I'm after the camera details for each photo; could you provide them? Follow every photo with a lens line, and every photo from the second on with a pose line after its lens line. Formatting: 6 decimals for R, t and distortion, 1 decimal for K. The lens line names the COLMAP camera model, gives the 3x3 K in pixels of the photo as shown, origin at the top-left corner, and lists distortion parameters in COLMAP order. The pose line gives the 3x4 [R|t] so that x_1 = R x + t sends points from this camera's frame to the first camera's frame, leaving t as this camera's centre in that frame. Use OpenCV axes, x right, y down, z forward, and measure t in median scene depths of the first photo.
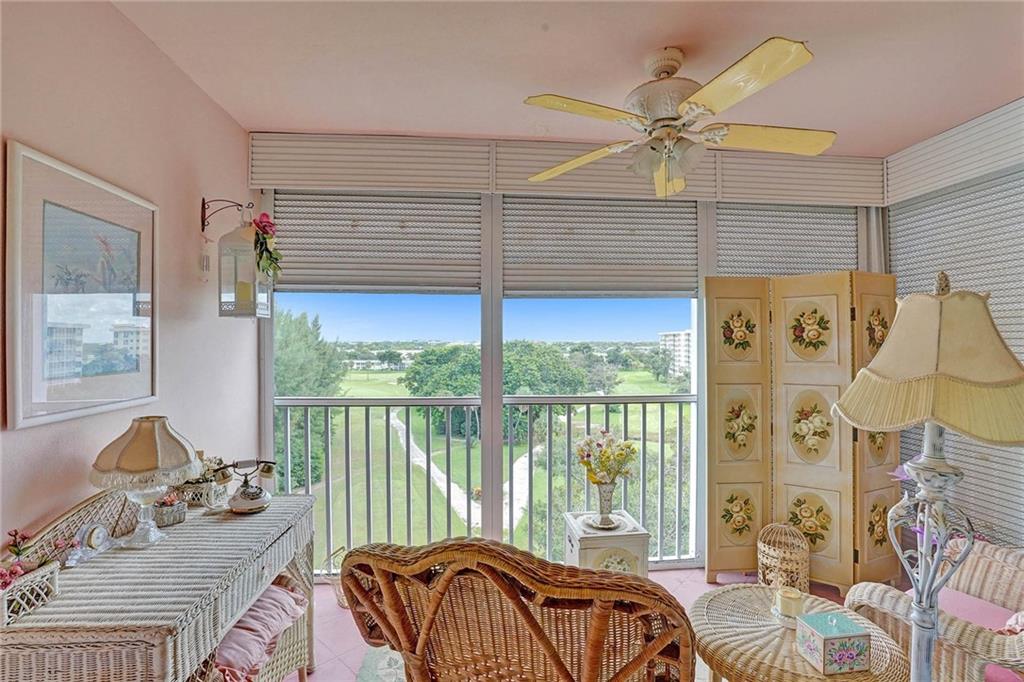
lens RADIAL K [[481.2, 0, 510.0], [0, 481.2, 339.1], [0, 0, 1]] dist [-0.069310, 0.026013]
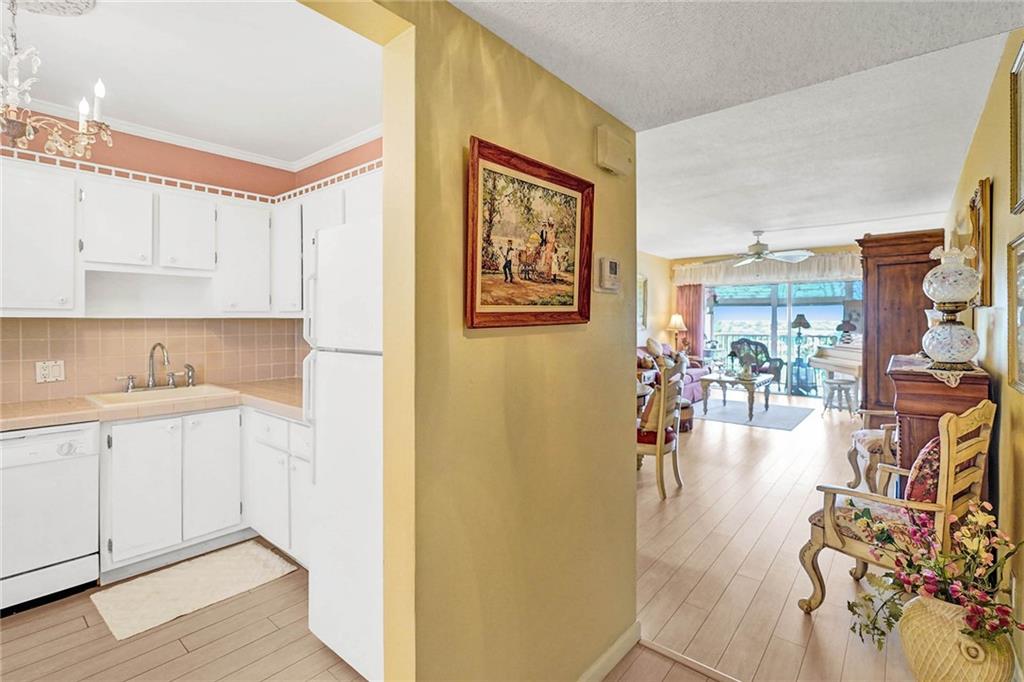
lens RADIAL K [[475.4, 0, 508.1], [0, 475.4, 326.3], [0, 0, 1]] dist [-0.000420, 0.000133]
pose [[0.704263, 0.009249, -0.709879, 1.204769], [0.003074, 0.999866, 0.016077, -0.005459], [0.709932, -0.013505, 0.704140, -3.271800]]
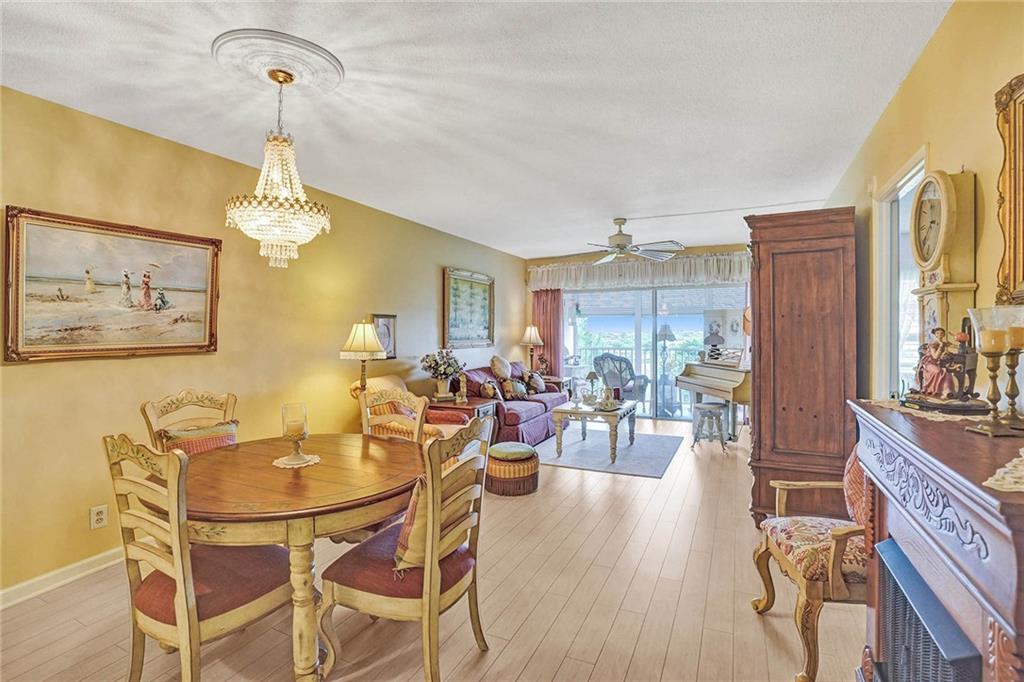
lens RADIAL K [[481.2, 0, 510.0], [0, 481.2, 339.1], [0, 0, 1]] dist [-0.069310, 0.026013]
pose [[0.859456, 0.002539, -0.511203, 0.973650], [0.007624, 0.999813, 0.017785, -0.004281], [0.511152, -0.019183, 0.859276, -2.518019]]
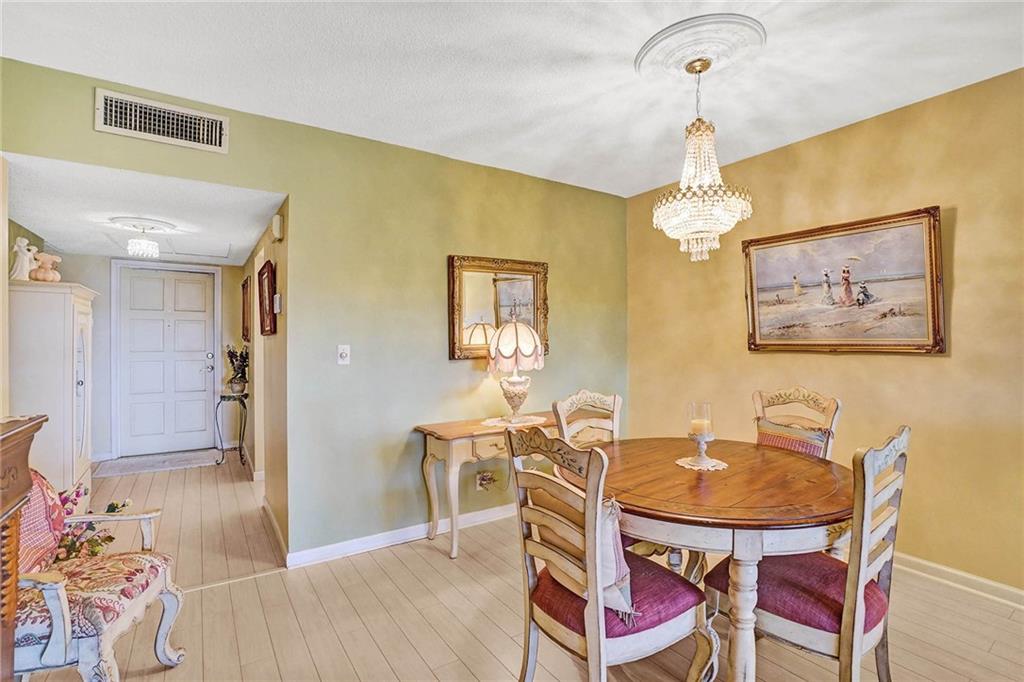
lens RADIAL K [[481.2, 0, 510.0], [0, 481.2, 339.1], [0, 0, 1]] dist [-0.069310, 0.026013]
pose [[-0.876092, -0.002117, -0.482140, 0.884127], [-0.001305, 0.999997, -0.002019, 0.017981], [0.482143, -0.001139, -0.876092, -1.514477]]
